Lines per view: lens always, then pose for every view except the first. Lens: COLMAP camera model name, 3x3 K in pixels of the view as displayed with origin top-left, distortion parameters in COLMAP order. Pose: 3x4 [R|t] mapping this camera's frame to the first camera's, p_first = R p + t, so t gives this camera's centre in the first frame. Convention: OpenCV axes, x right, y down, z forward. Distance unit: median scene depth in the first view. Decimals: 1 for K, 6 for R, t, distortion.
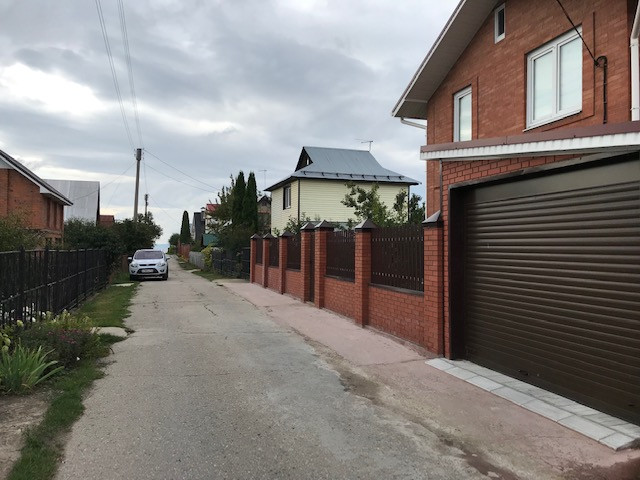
lens RADIAL K [[519.9, 0, 320.0], [0, 519.9, 240.0], [0, 0, 1]] dist [0.043674, -0.053961]
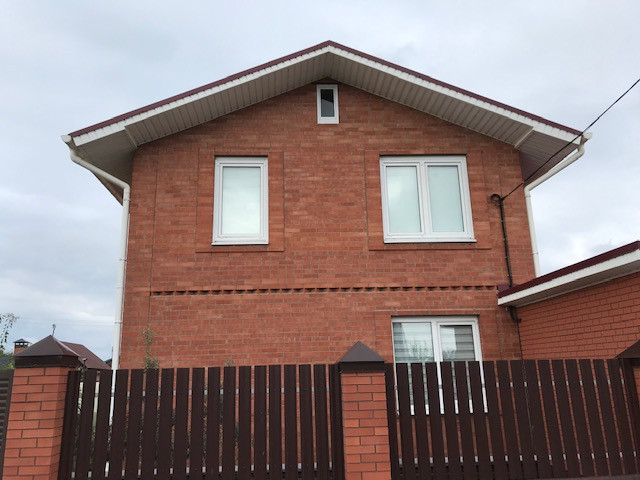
lens RADIAL K [[519.9, 0, 320.0], [0, 519.9, 240.0], [0, 0, 1]] dist [0.043674, -0.053961]
pose [[0.227020, 0.238754, 0.944171, -0.363466], [0.010911, 0.968799, -0.247606, -0.013228], [-0.973829, 0.066513, 0.217332, 0.851987]]
